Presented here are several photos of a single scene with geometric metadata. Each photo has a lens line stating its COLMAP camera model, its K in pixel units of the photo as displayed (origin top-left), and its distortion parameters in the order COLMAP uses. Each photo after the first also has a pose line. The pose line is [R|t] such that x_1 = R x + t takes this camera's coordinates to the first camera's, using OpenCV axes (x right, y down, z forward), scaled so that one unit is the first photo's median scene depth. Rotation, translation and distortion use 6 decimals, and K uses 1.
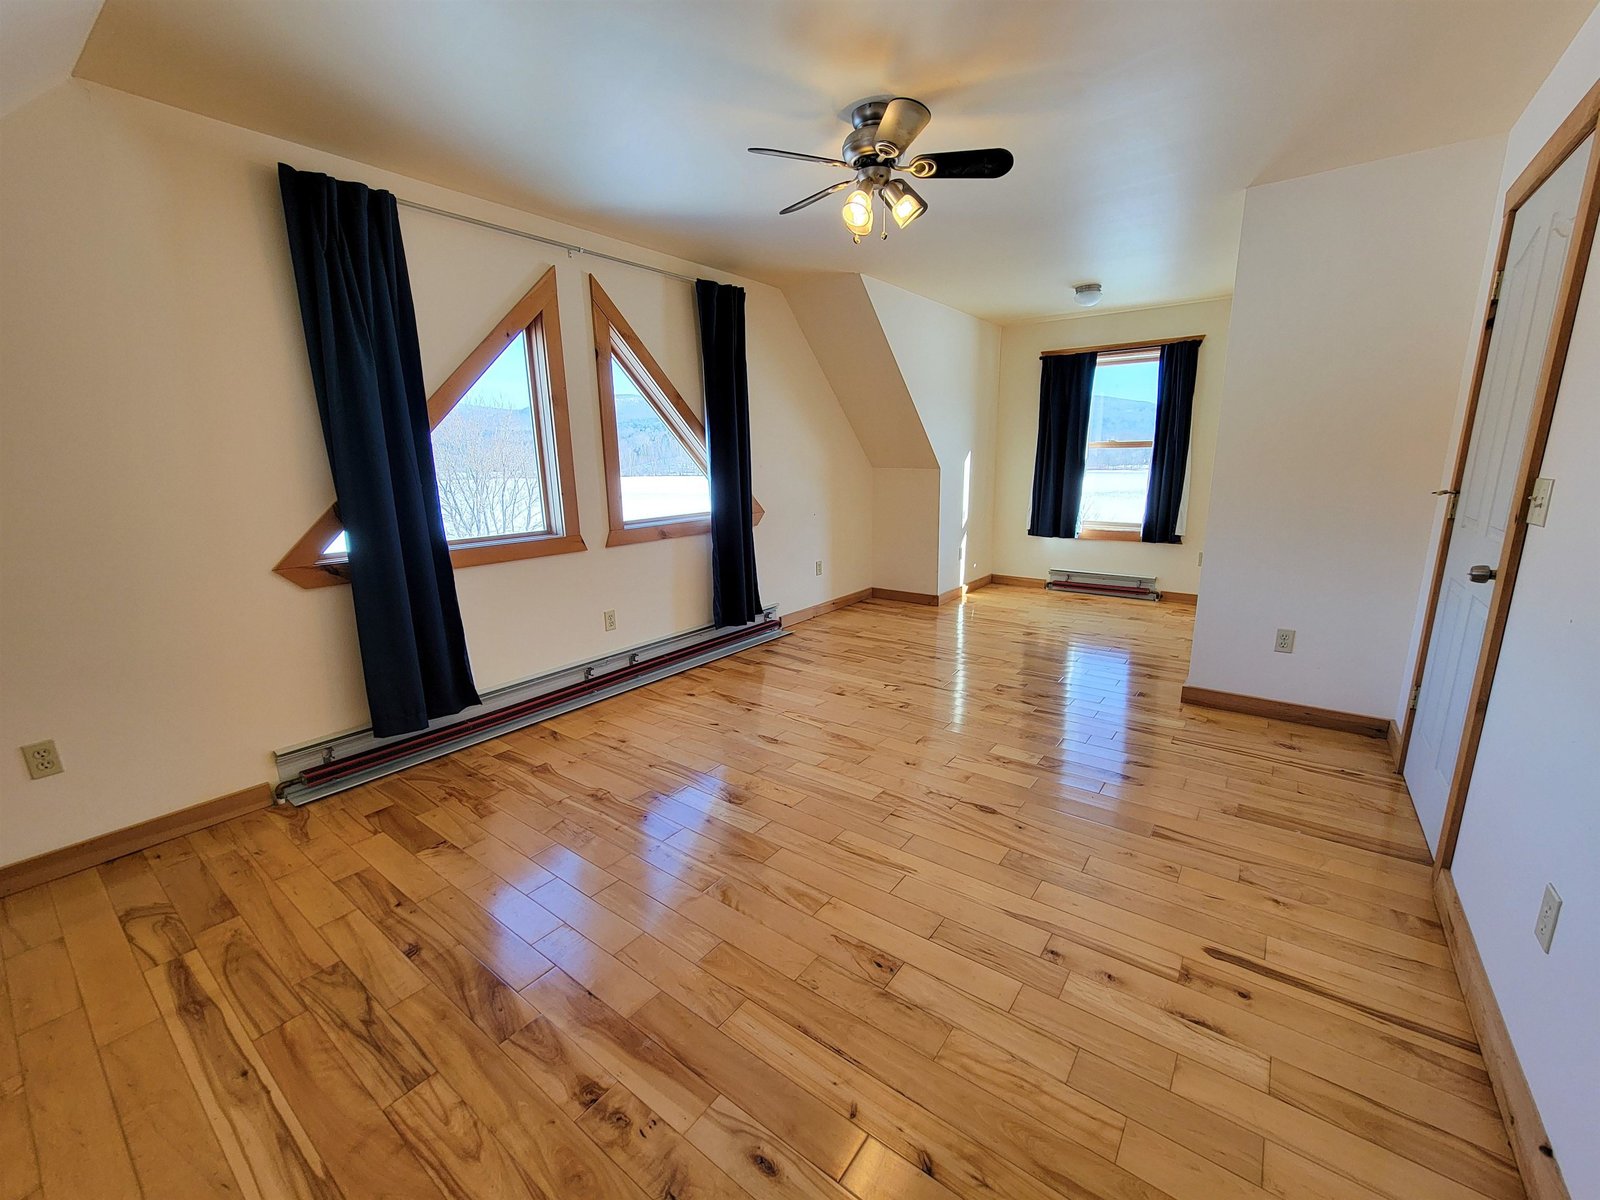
lens RADIAL K [[646.8, 0, 800.0], [0, 646.8, 600.0], [0, 0, 1]] dist [-0.001242, 0.000119]
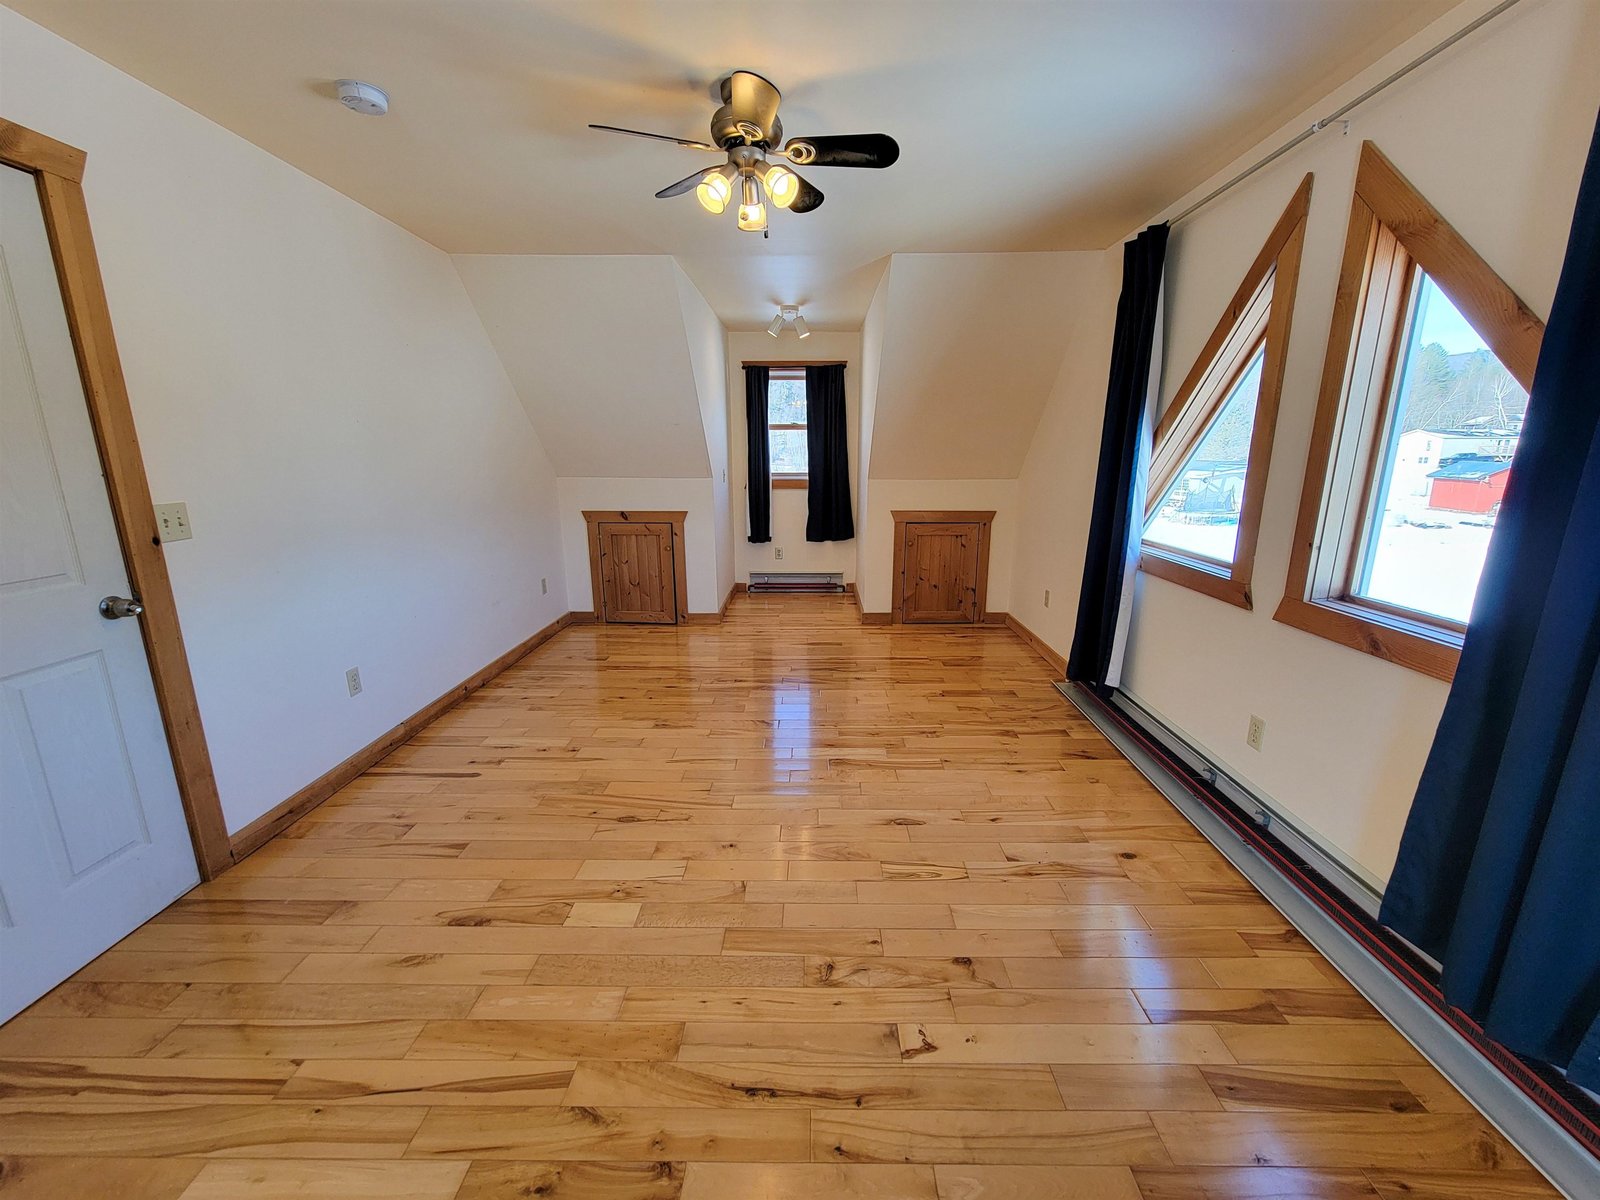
lens RADIAL K [[651.6, 0, 809.5], [0, 651.6, 602.4], [0, 0, 1]] dist [-0.001692, 0.000595]
pose [[-0.799298, 0.151001, -0.581654, 0.551182], [-0.118362, 0.909395, 0.398737, -0.393405], [0.589163, 0.387555, -0.709005, 1.606490]]
